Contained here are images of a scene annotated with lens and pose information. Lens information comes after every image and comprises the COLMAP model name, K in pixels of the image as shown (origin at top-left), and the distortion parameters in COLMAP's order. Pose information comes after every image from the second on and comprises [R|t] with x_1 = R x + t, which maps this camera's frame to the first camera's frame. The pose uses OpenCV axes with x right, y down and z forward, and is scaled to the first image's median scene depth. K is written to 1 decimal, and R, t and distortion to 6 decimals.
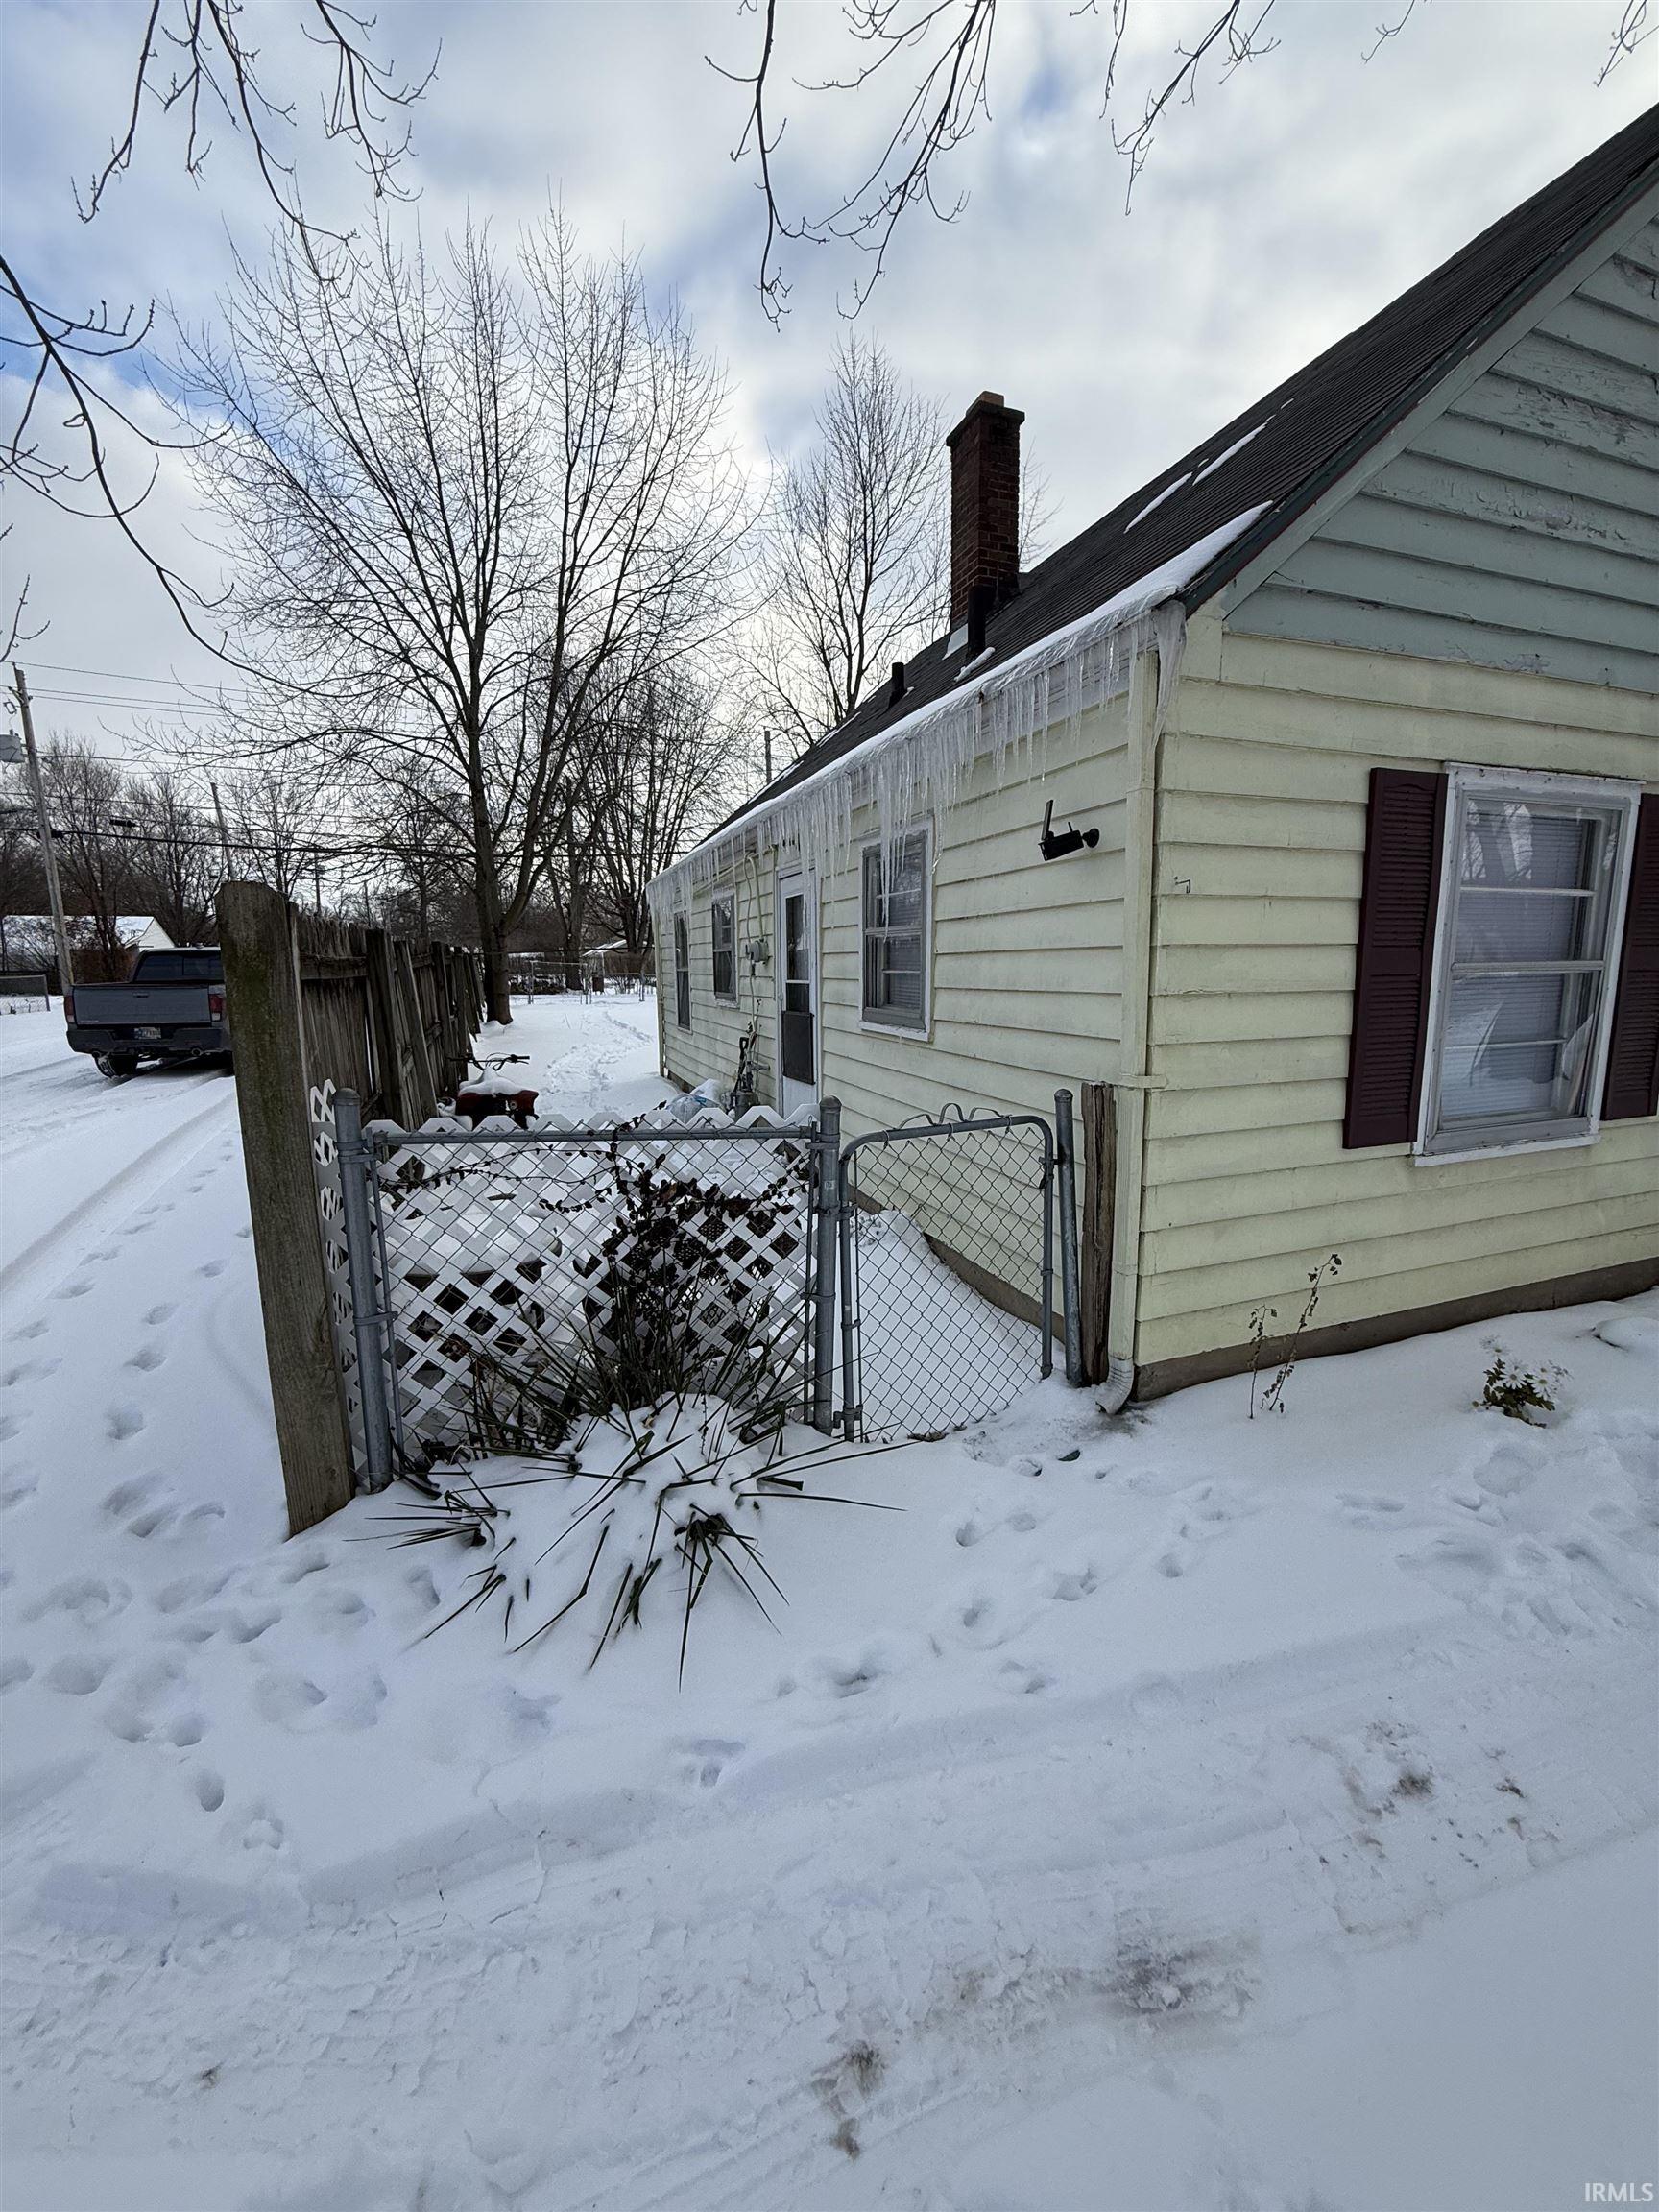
lens RADIAL K [[884.6, 0, 837.7], [0, 884.6, 1098.6], [0, 0, 1]] dist [0.001456, -0.000004]
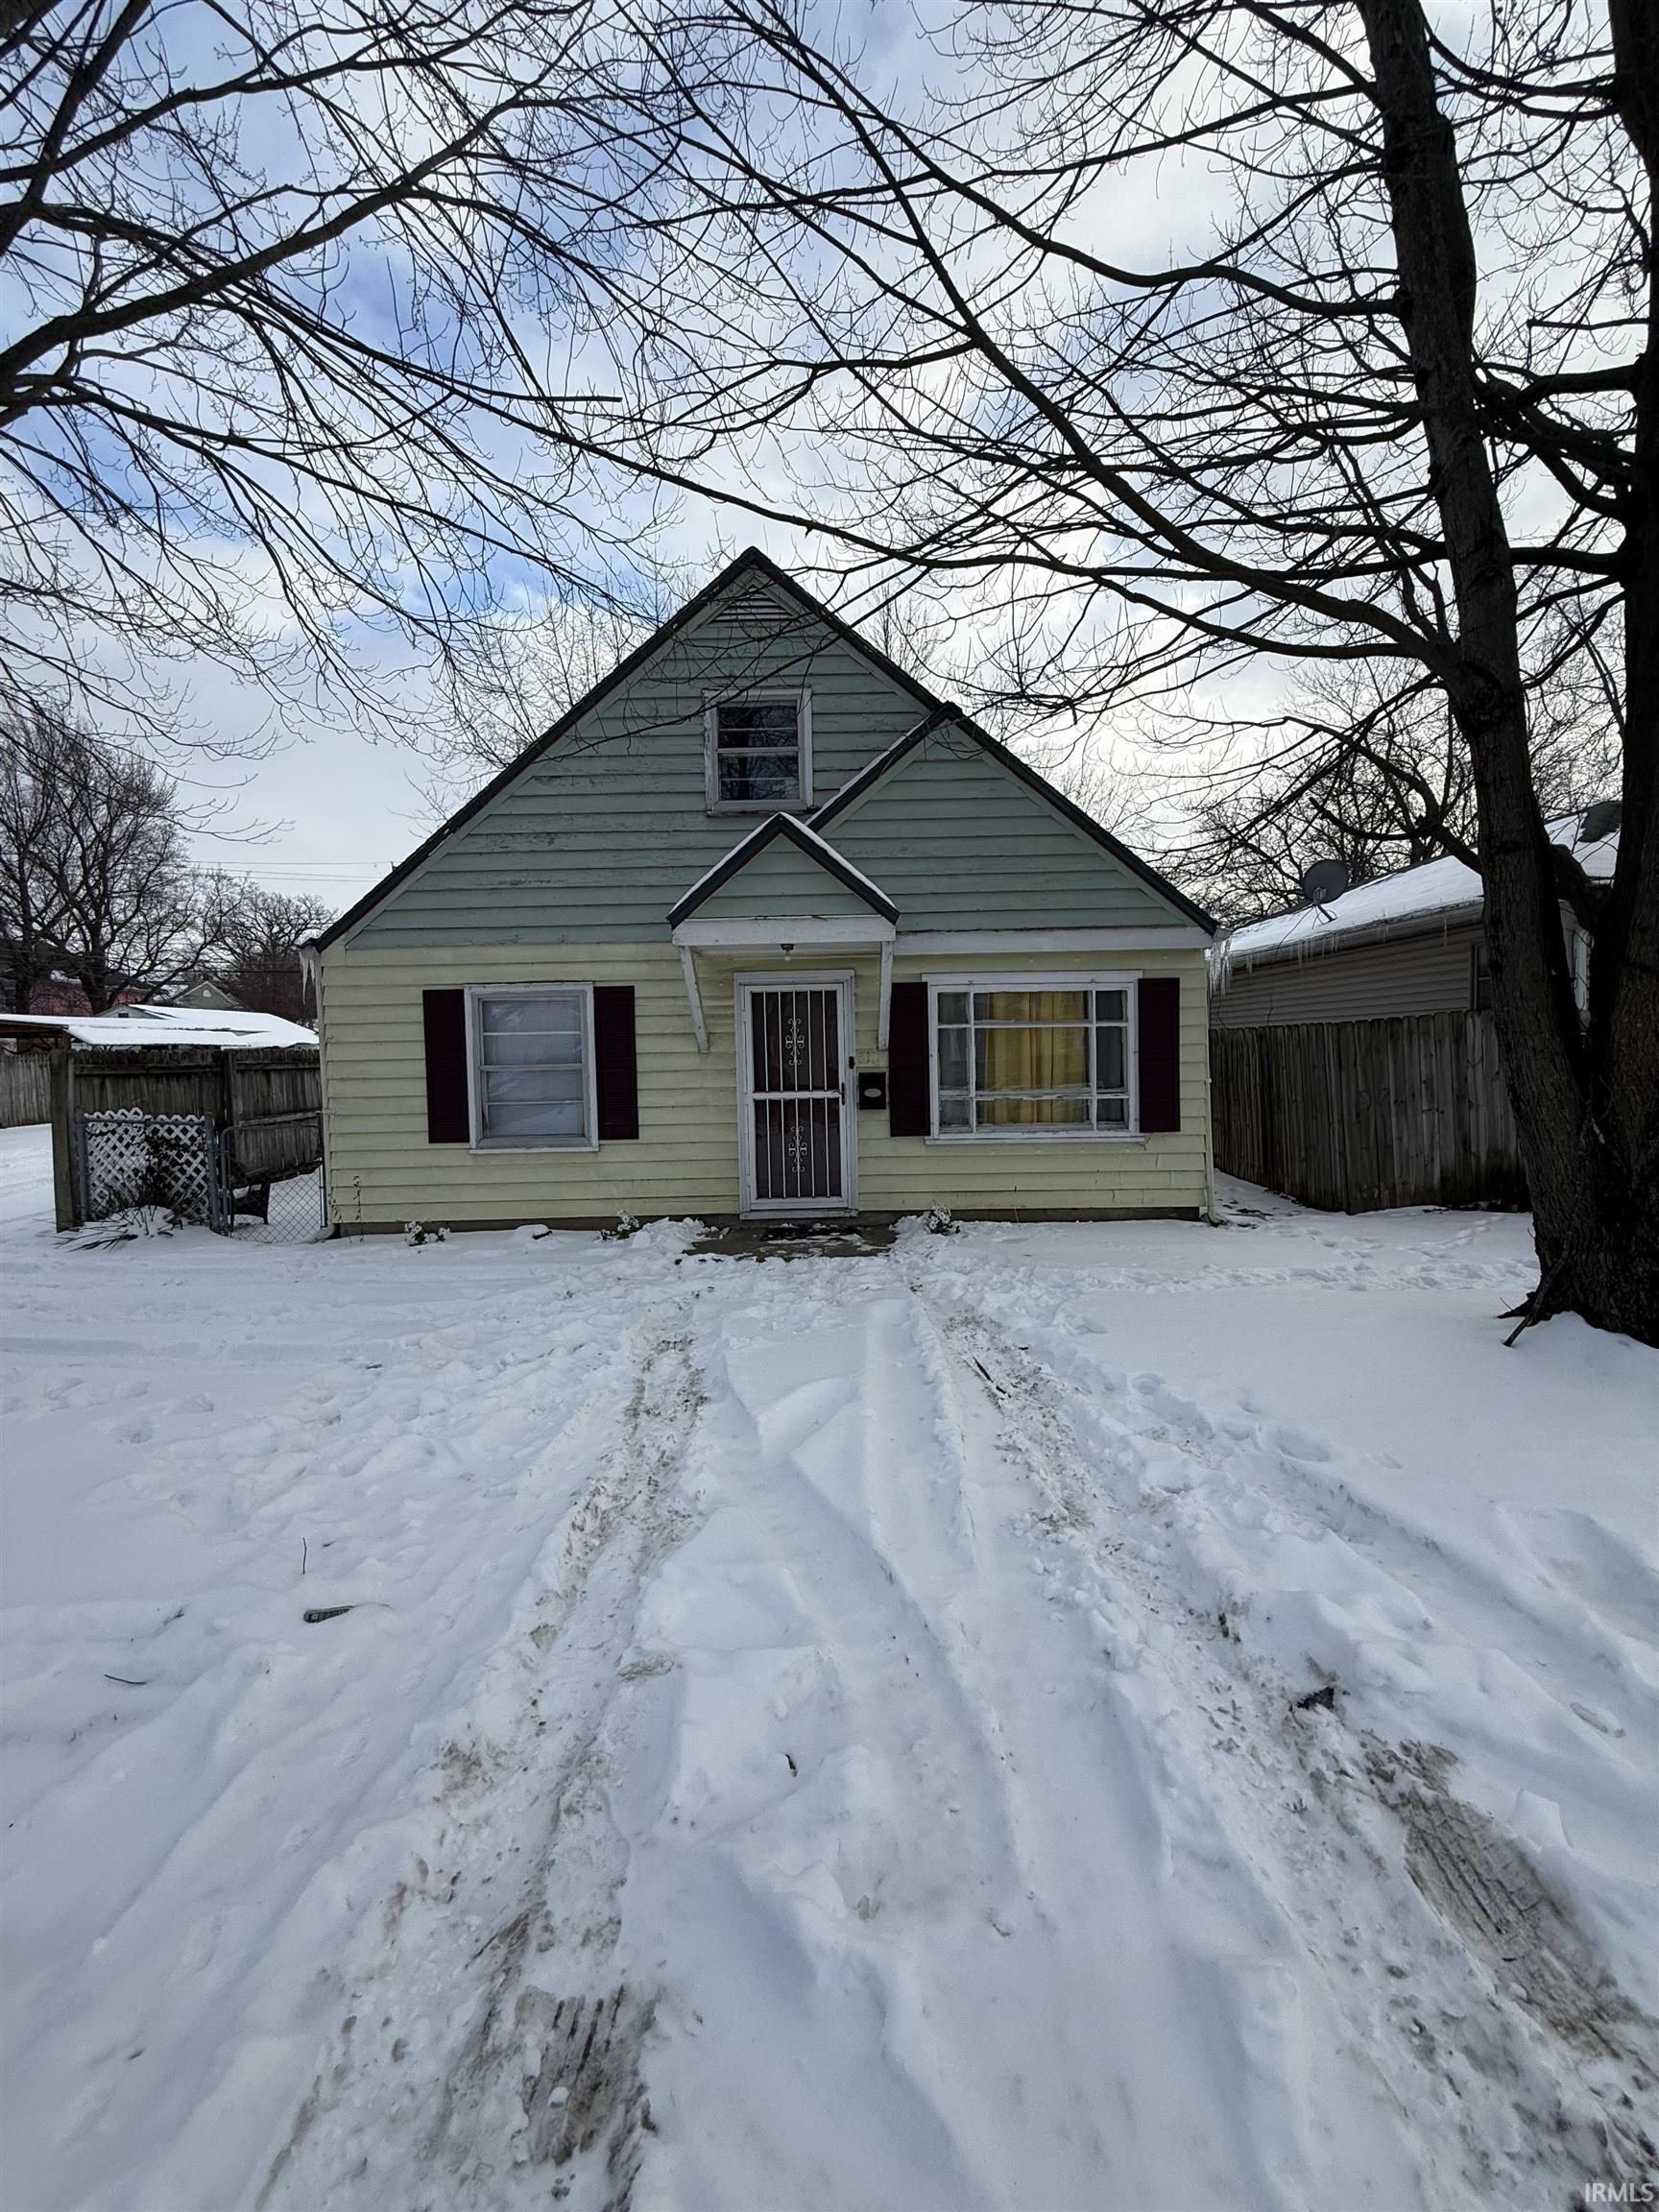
lens RADIAL K [[884.6, 0, 830.6], [0, 884.6, 1108.1], [0, 0, 1]] dist [0.001456, -0.000004]
pose [[0.938095, 0.009665, -0.346243, 2.529237], [-0.038429, 0.996344, -0.076306, 0.109174], [0.344240, 0.084888, 0.935036, -0.921619]]
